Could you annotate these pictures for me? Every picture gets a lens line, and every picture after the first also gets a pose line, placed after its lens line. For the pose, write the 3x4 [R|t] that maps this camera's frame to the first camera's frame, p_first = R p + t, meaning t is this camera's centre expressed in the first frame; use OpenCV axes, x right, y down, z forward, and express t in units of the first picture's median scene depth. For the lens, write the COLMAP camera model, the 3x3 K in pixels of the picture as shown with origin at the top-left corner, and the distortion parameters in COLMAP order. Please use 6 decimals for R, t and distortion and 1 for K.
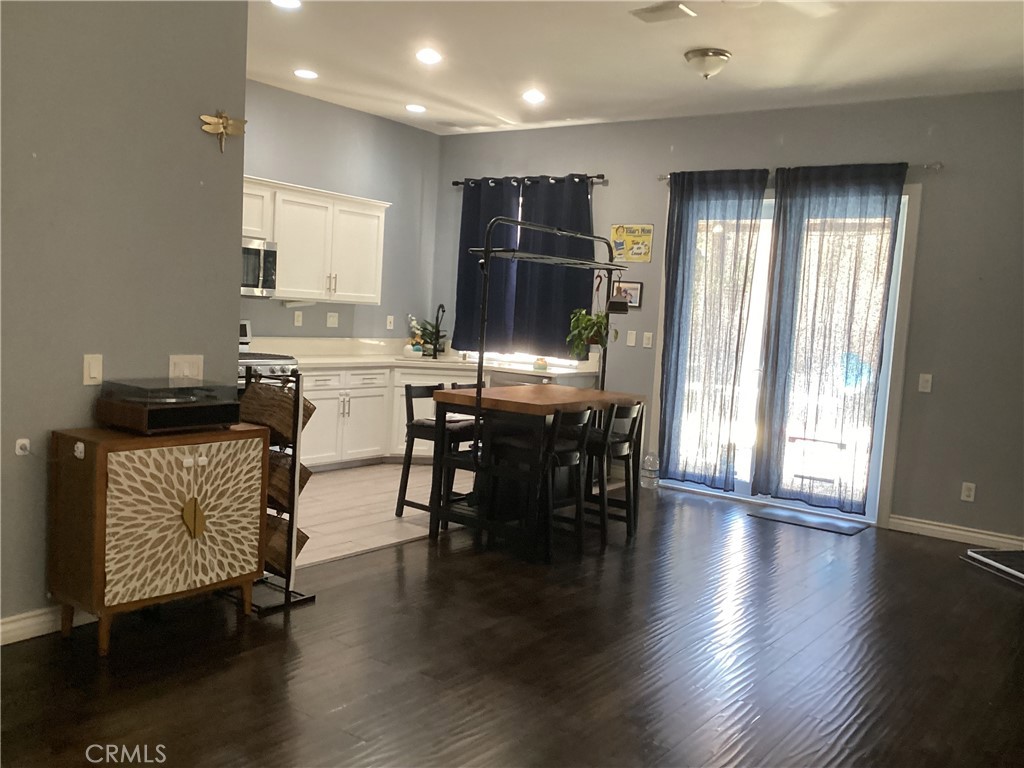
lens RADIAL K [[915.1, 0, 512.3], [0, 915.1, 392.4], [0, 0, 1]] dist [0.085153, -0.125041]
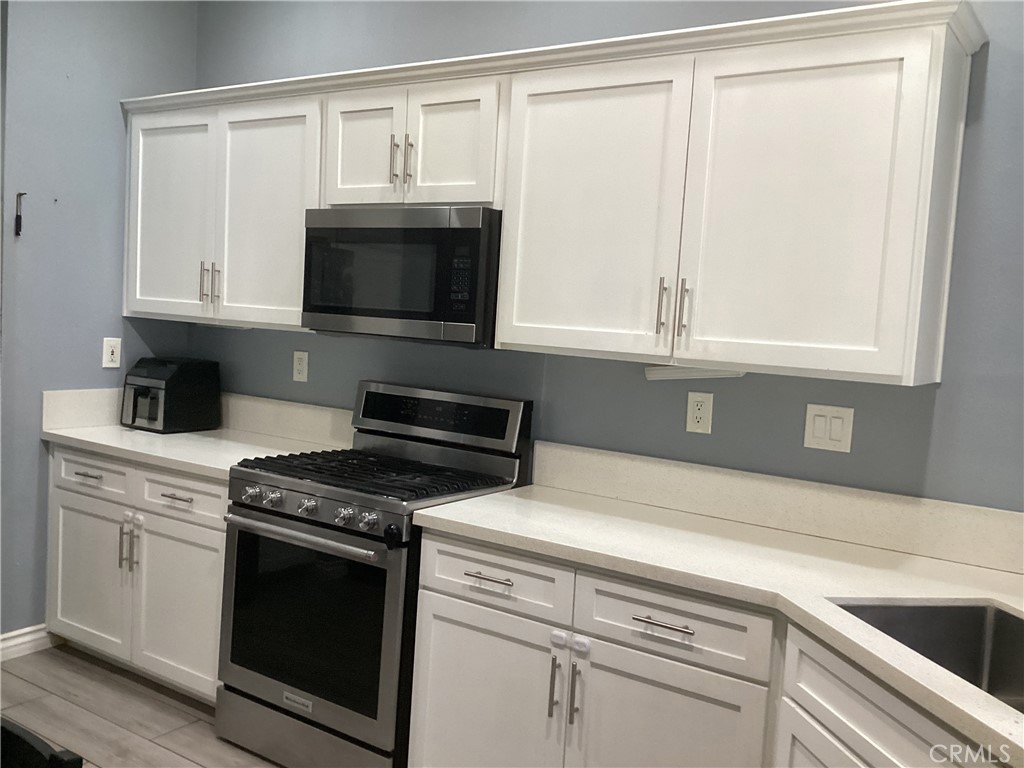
lens RADIAL K [[915.1, 0, 511.2], [0, 915.1, 383.0], [0, 0, 1]] dist [0.085153, -0.125041]
pose [[0.040235, 0.013658, -0.999097, 0.126761], [-0.151790, 0.988385, 0.007399, -0.083157], [0.987594, 0.151355, 0.041841, 0.908360]]
